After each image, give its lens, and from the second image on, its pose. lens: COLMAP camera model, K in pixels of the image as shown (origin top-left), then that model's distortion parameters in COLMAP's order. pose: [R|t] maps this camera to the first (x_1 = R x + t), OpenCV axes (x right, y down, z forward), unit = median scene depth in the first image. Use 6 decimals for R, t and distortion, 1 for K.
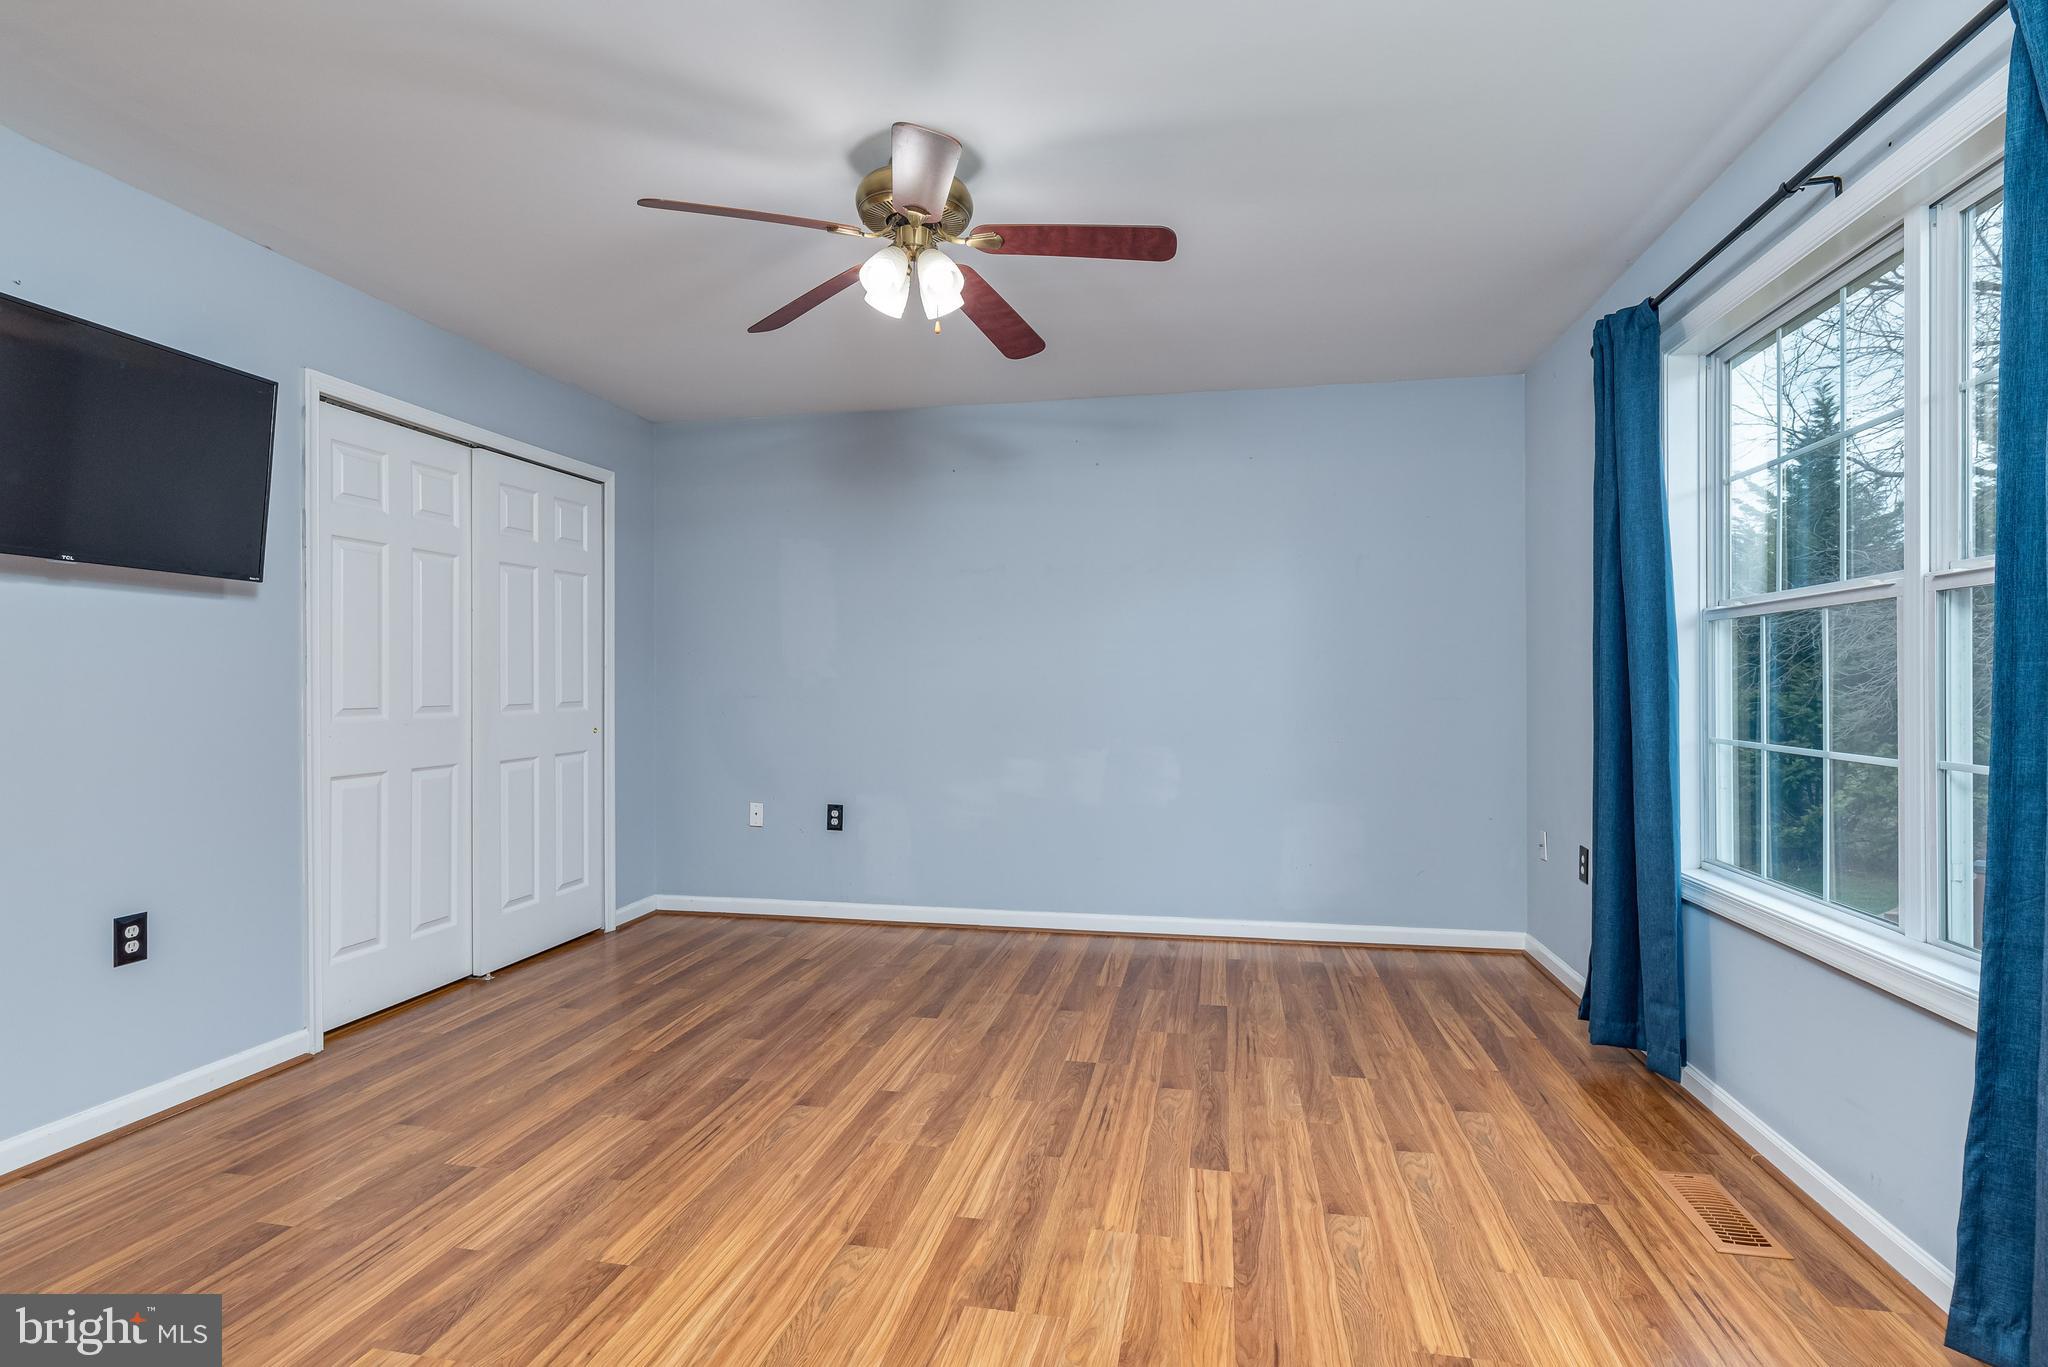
lens RADIAL K [[989.0, 0, 1024.9], [0, 989.0, 692.0], [0, 0, 1]] dist [-0.001755, -0.000095]
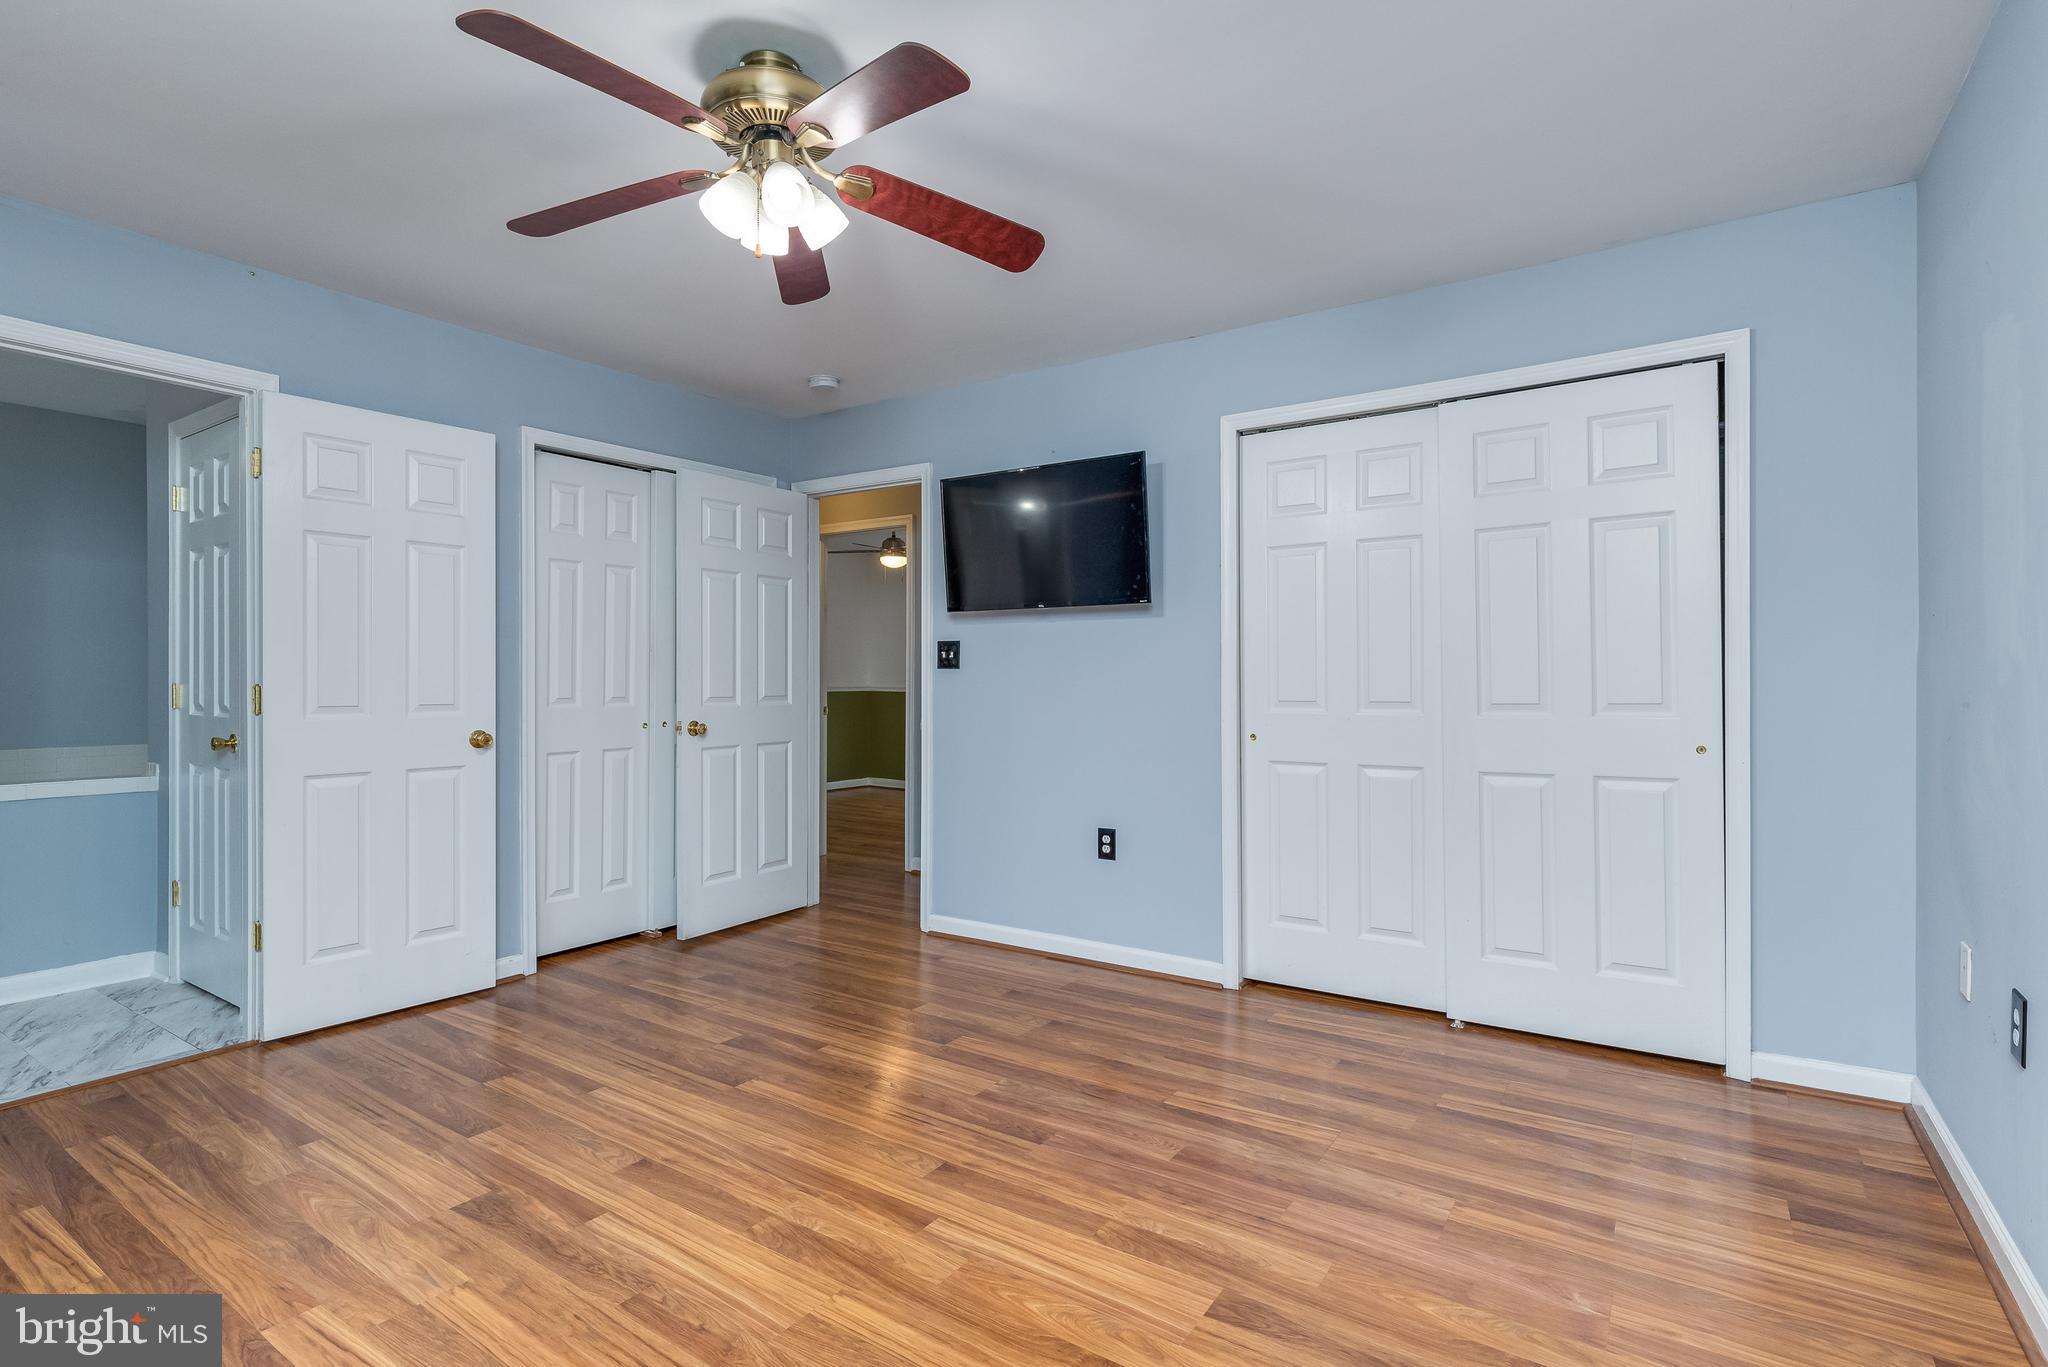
lens RADIAL K [[992.8, 0, 1019.8], [0, 992.8, 675.5], [0, 0, 1]] dist [-0.002715, 0.000451]
pose [[-0.393949, -0.002248, -0.919130, 0.517860], [-0.004537, 0.999990, -0.000501, -0.010356], [0.919121, 0.003973, -0.393955, 1.331180]]
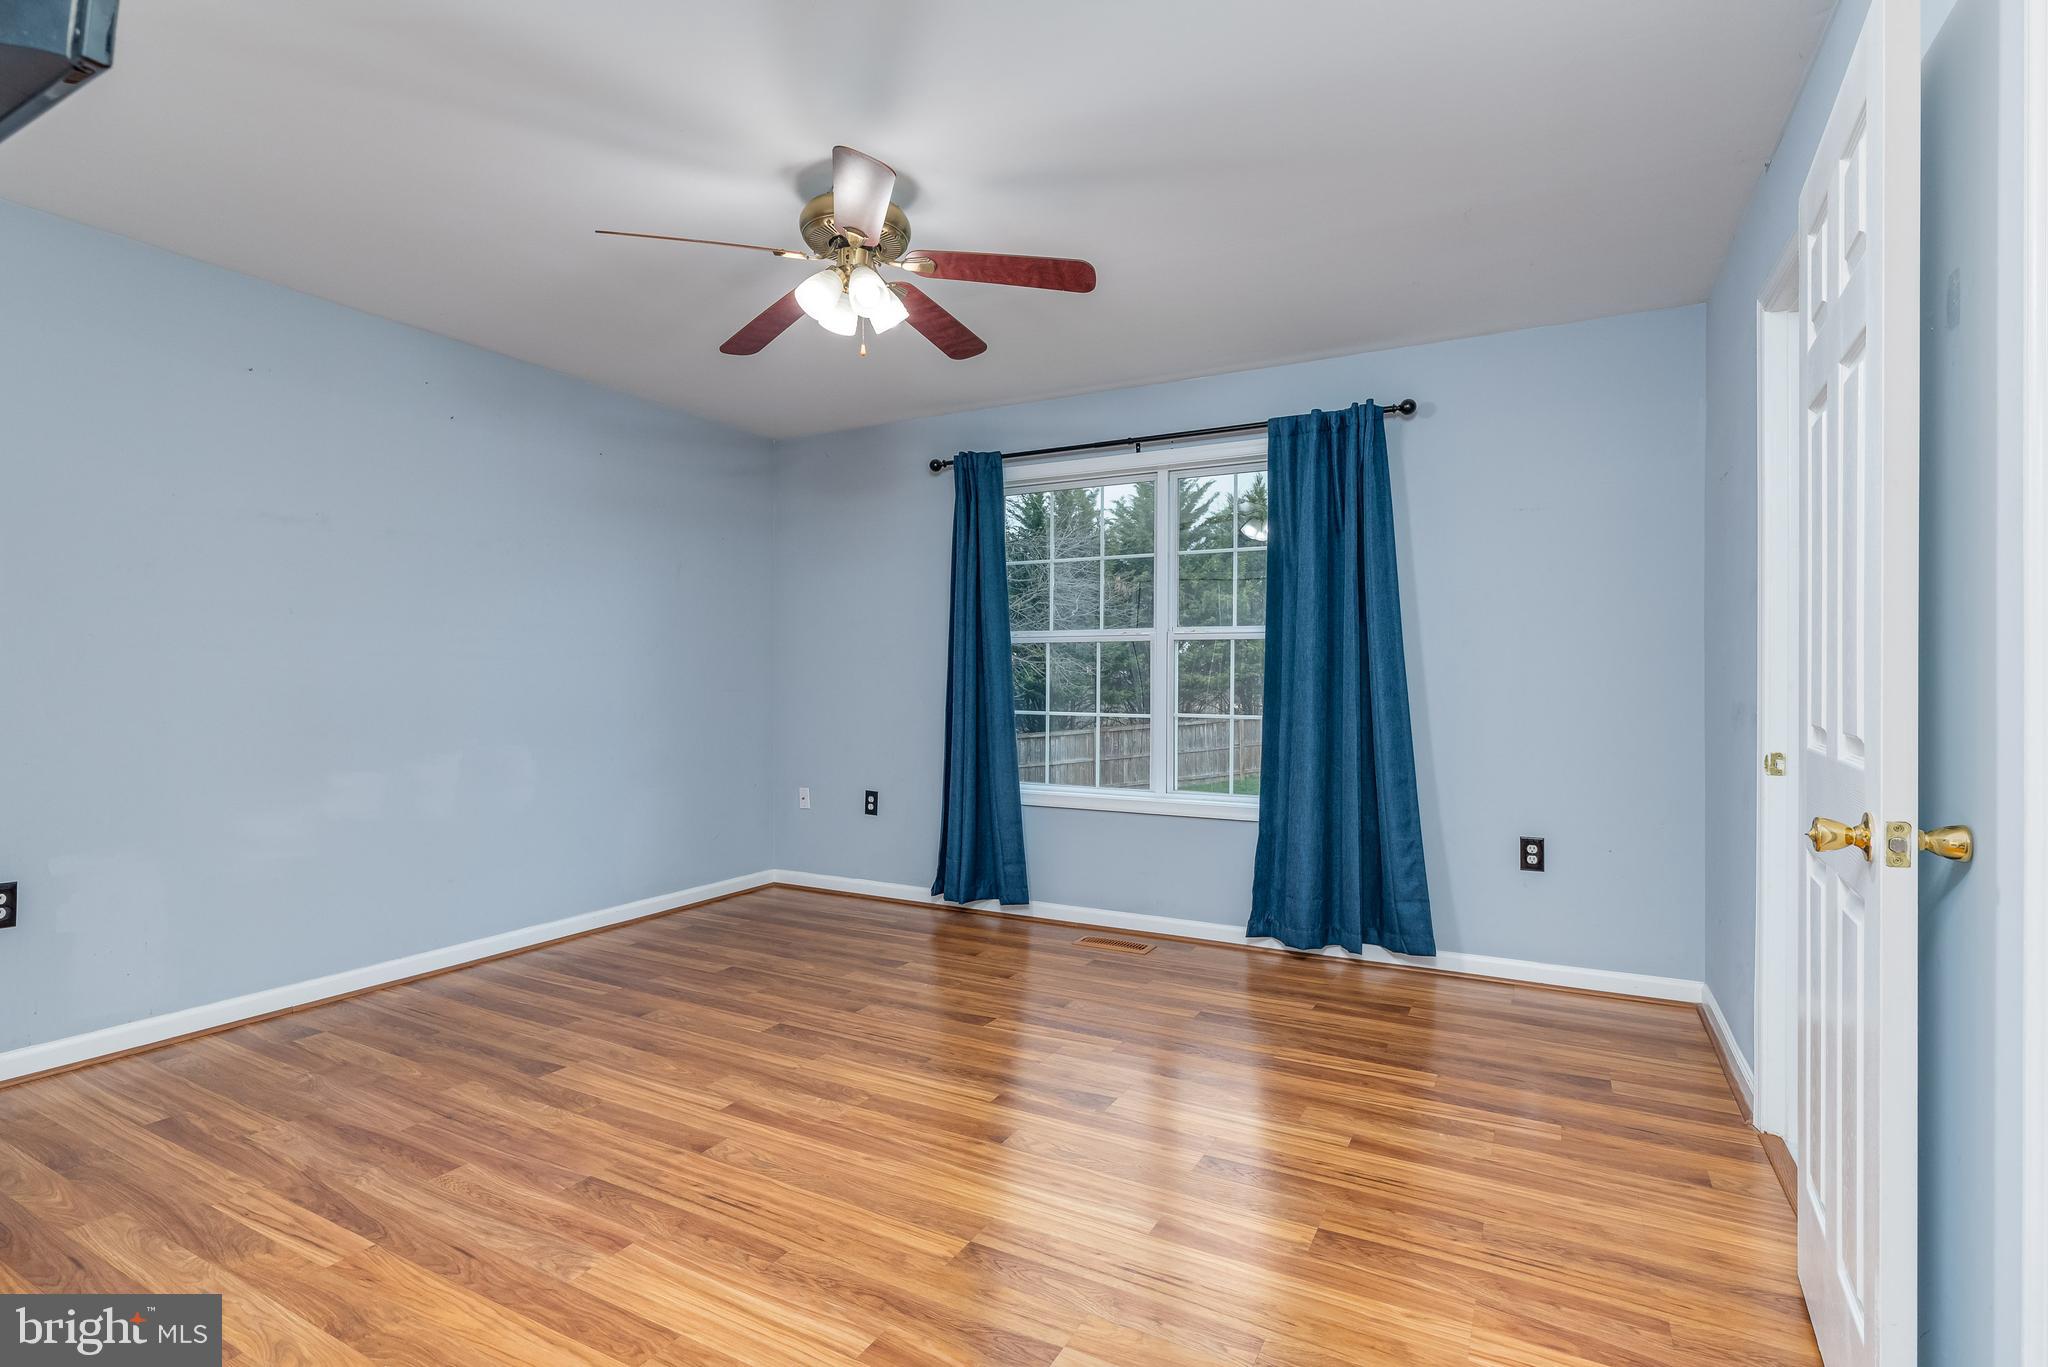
lens RADIAL K [[996.8, 0, 1017.9], [0, 996.8, 687.4], [0, 0, 1]] dist [-0.001607, 0.000511]
pose [[0.307160, -0.009777, 0.951608, -0.934335], [0.005788, 0.999948, 0.008406, -0.002232], [-0.951640, 0.002926, 0.307201, 0.435313]]
